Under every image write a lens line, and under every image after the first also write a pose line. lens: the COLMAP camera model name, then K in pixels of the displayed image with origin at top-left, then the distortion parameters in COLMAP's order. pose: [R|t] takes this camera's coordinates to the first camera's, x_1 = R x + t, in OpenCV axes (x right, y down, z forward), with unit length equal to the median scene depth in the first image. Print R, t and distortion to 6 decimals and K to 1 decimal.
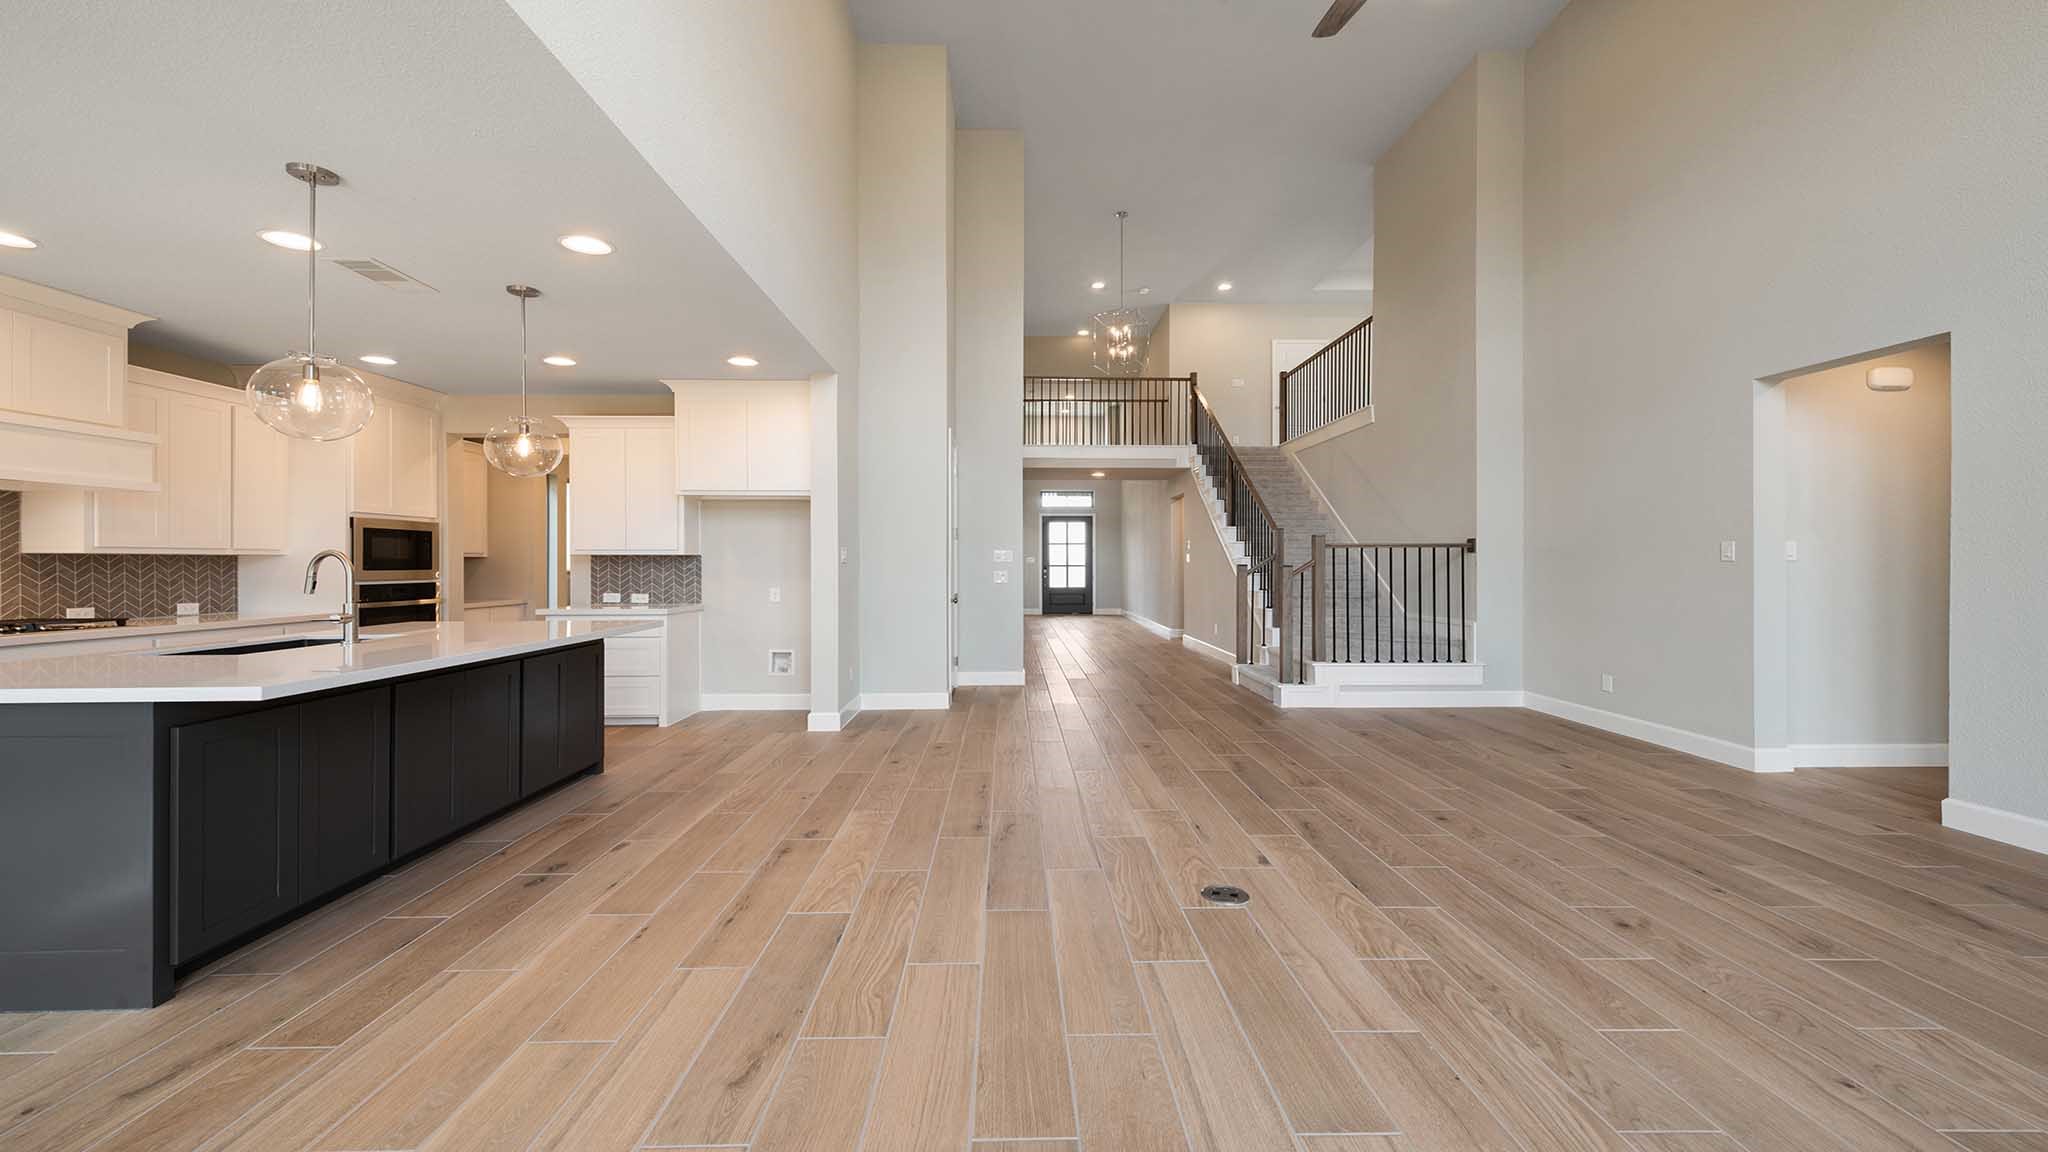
lens RADIAL K [[807.5, 0, 1030.2], [0, 807.5, 562.0], [0, 0, 1]] dist [0.009493, -0.000572]
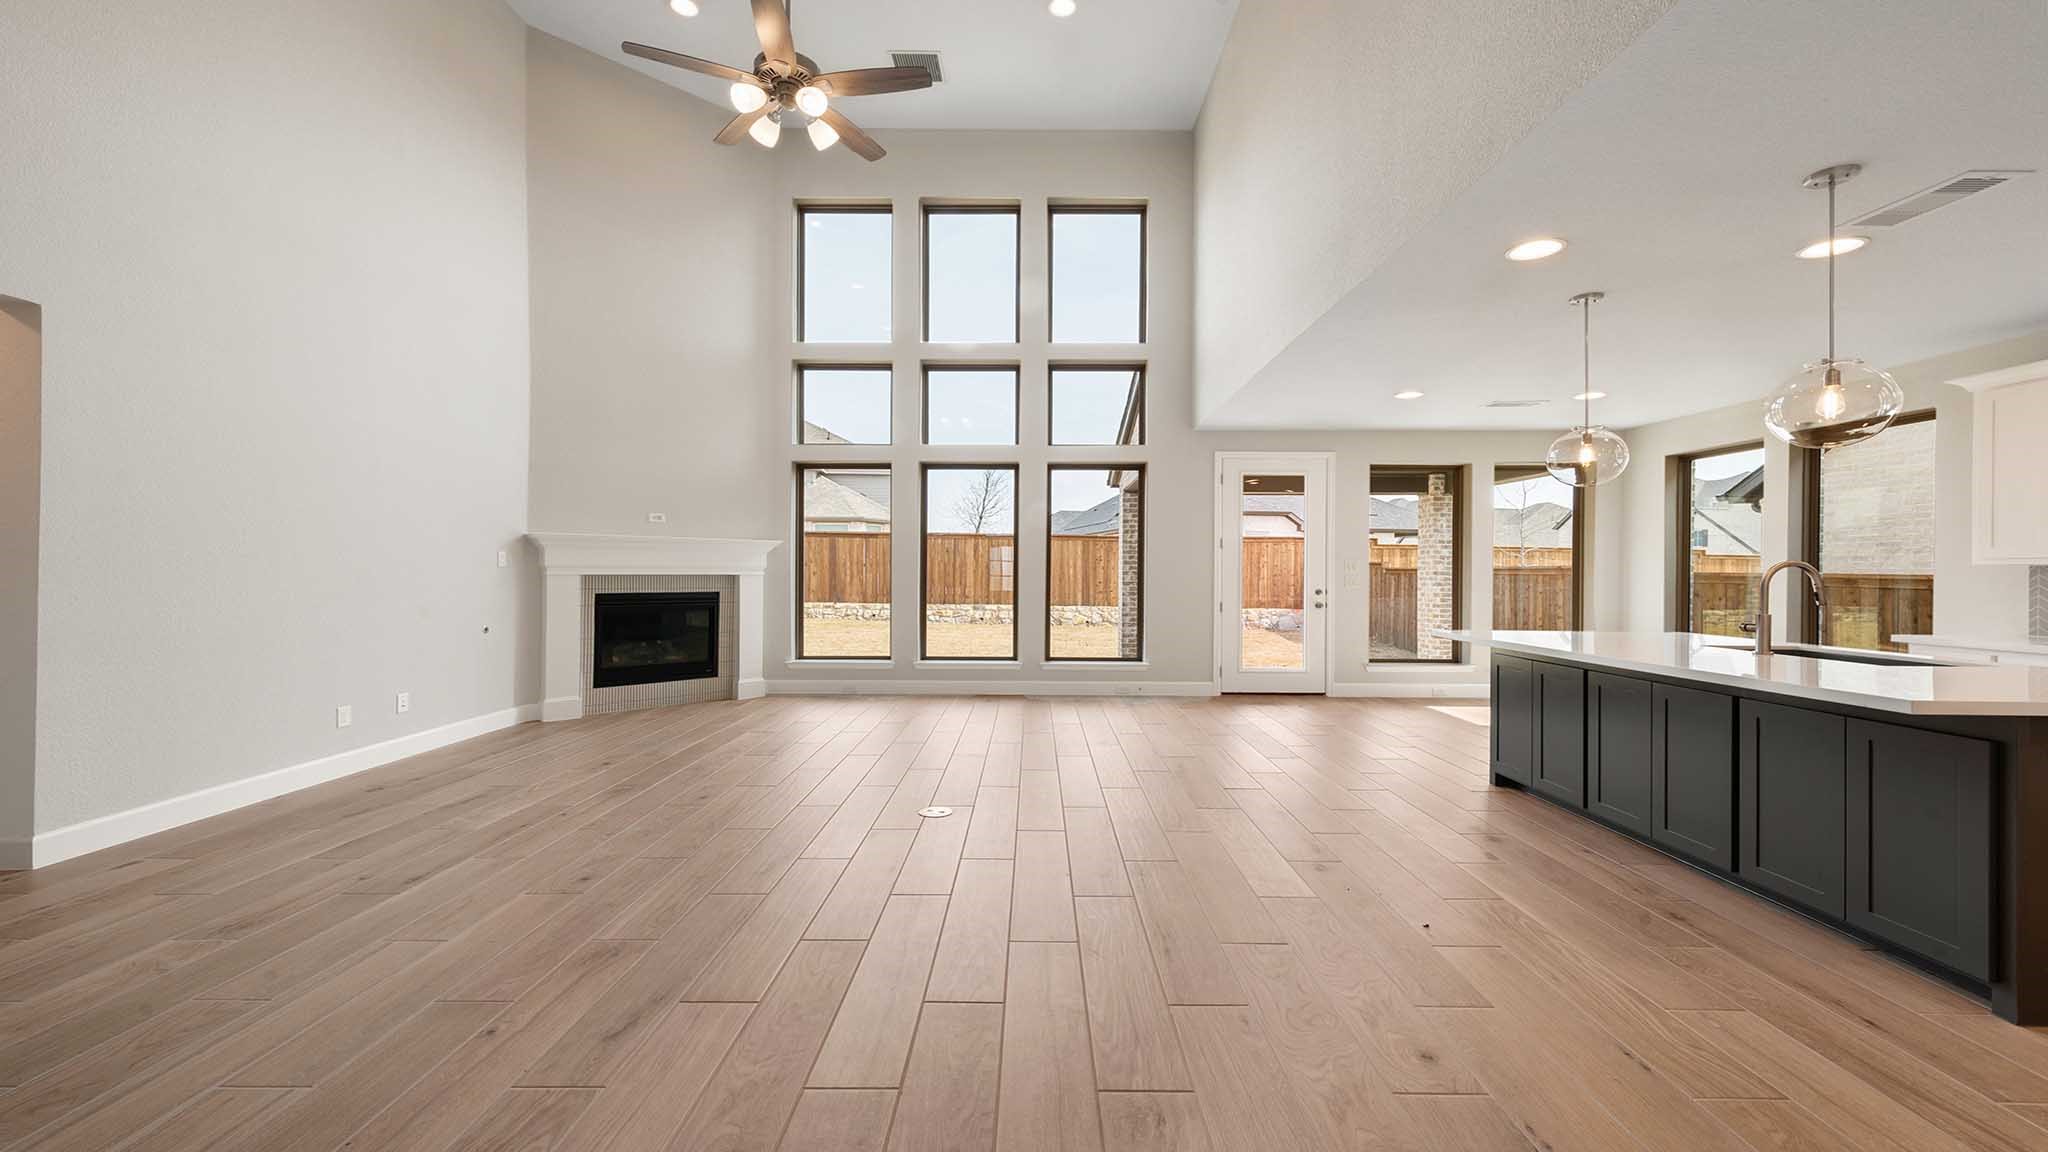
lens RADIAL K [[807.5, 0, 1031.8], [0, 807.5, 569.9], [0, 0, 1]] dist [0.009493, -0.000572]
pose [[-0.999441, -0.003492, 0.033254, 0.021255], [-0.003611, 0.999987, -0.003518, 0.002132], [-0.033241, -0.003636, -0.999441, 1.468676]]
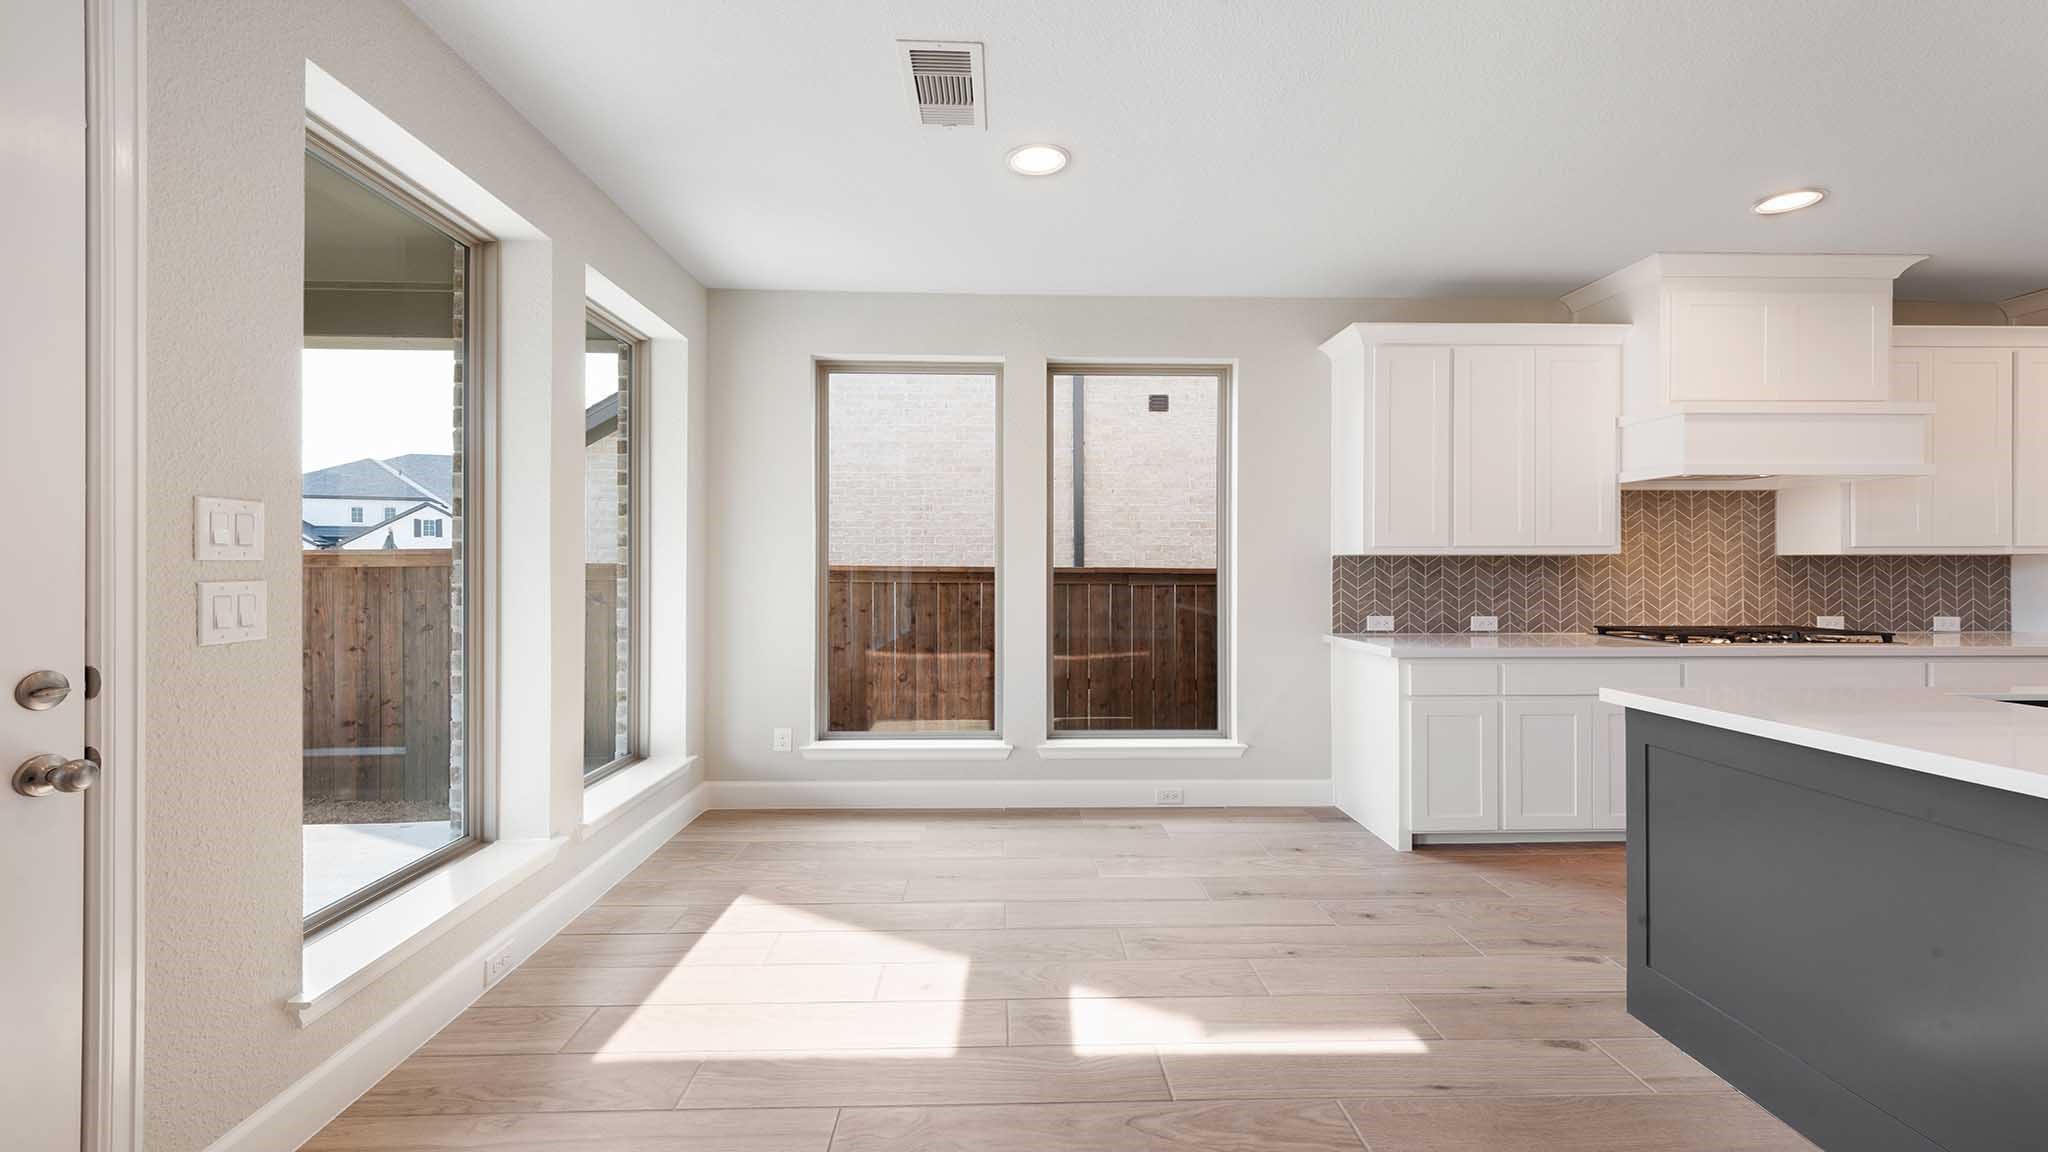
lens RADIAL K [[843.2, 0, 1018.0], [0, 843.2, 566.4], [0, 0, 1]] dist [0.008195, -0.001077]
pose [[-0.002317, 0.000485, -0.999997, -0.235723], [0.001488, 0.999999, 0.000482, 0.000178], [0.999996, -0.001487, -0.002318, 0.118416]]
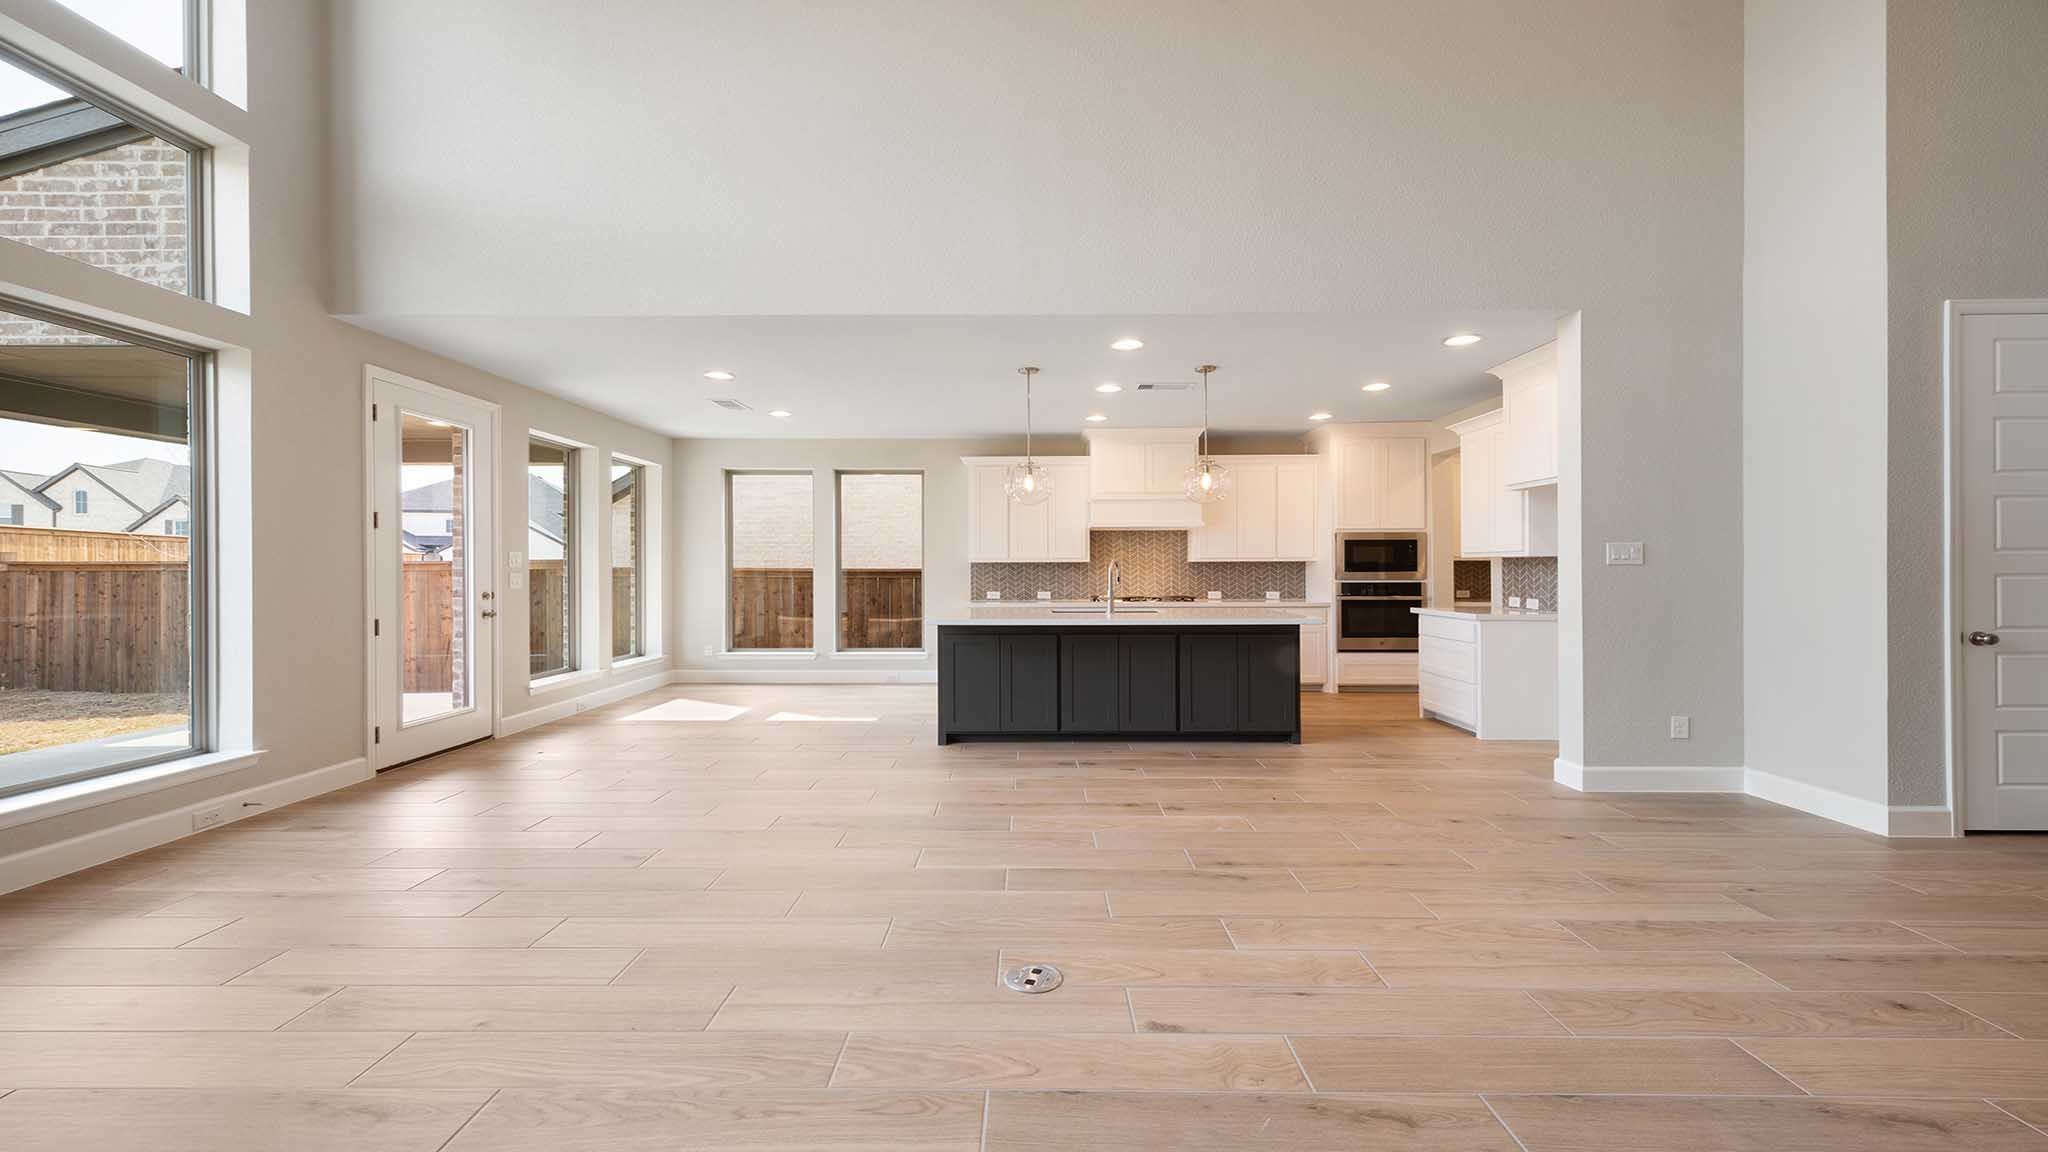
lens RADIAL K [[807.5, 0, 1021.5], [0, 807.5, 570.8], [0, 0, 1]] dist [0.009493, -0.000572]
pose [[-0.038362, 0.003532, -0.999258, 0.649464], [0.004410, 0.999985, 0.003365, 0.002183], [0.999254, -0.004278, -0.038377, 0.633706]]
